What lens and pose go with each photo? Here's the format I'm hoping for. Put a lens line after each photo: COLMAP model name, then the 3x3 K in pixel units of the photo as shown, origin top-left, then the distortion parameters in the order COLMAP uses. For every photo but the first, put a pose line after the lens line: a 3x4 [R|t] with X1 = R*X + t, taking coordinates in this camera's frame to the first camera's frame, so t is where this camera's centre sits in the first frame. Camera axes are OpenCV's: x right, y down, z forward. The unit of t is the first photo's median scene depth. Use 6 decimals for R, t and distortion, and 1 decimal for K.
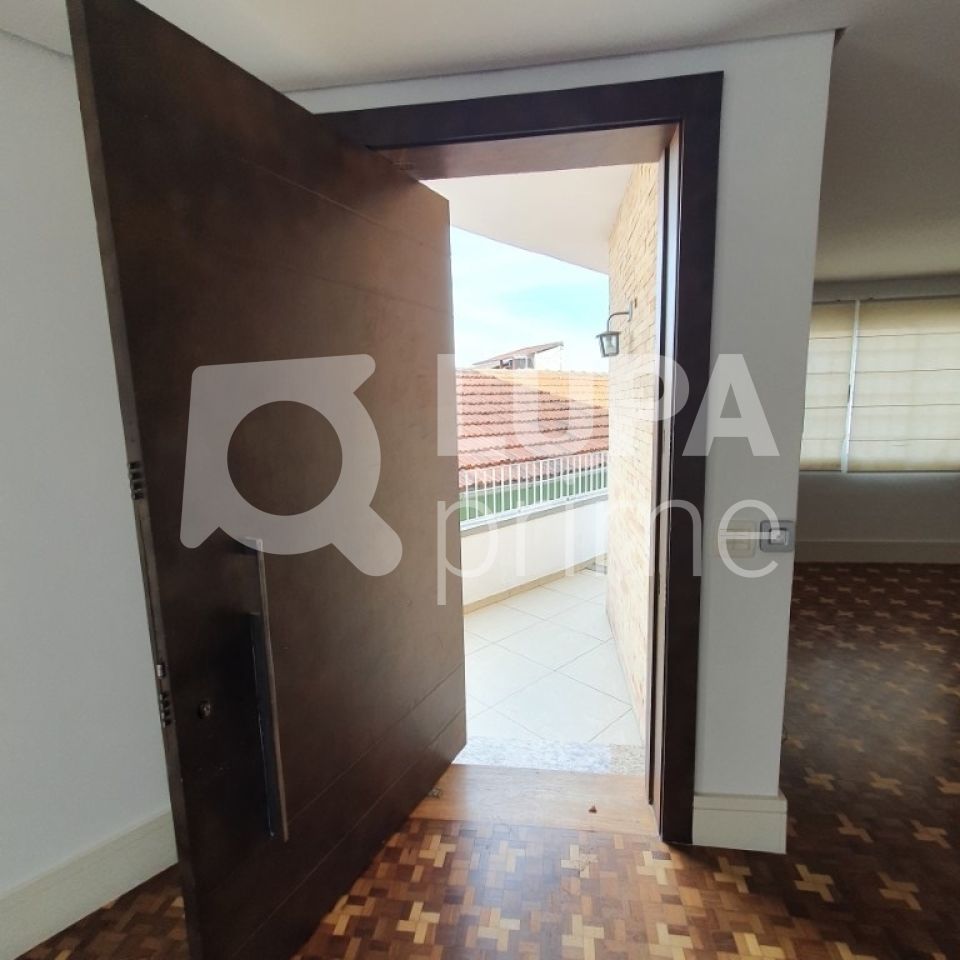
lens RADIAL K [[494.8, 0, 485.7], [0, 494.8, 475.2], [0, 0, 1]] dist [0.001296, 0.026472]
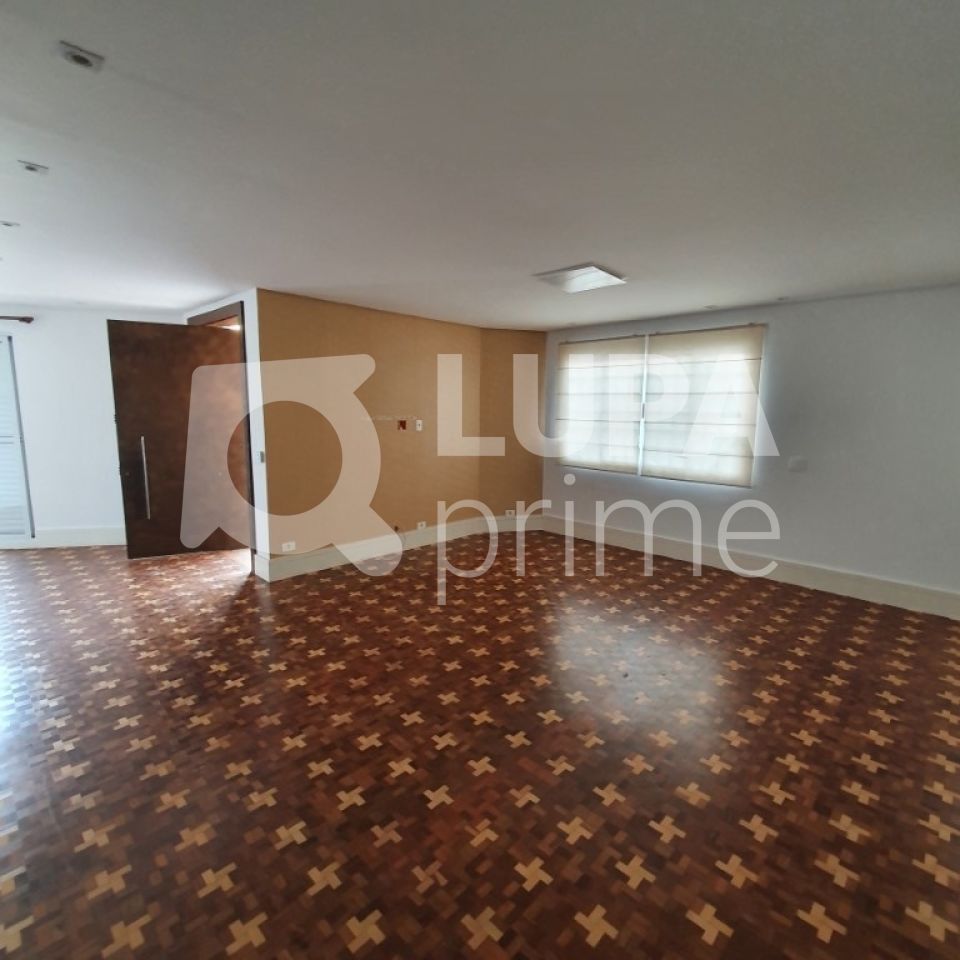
lens RADIAL K [[494.8, 0, 485.7], [0, 494.8, 475.2], [0, 0, 1]] dist [0.001296, 0.026472]
pose [[0.816327, 0.106912, -0.567609, 1.123179], [-0.113326, 0.993265, 0.024103, 0.006561], [0.566363, 0.044649, 0.822945, -0.199086]]
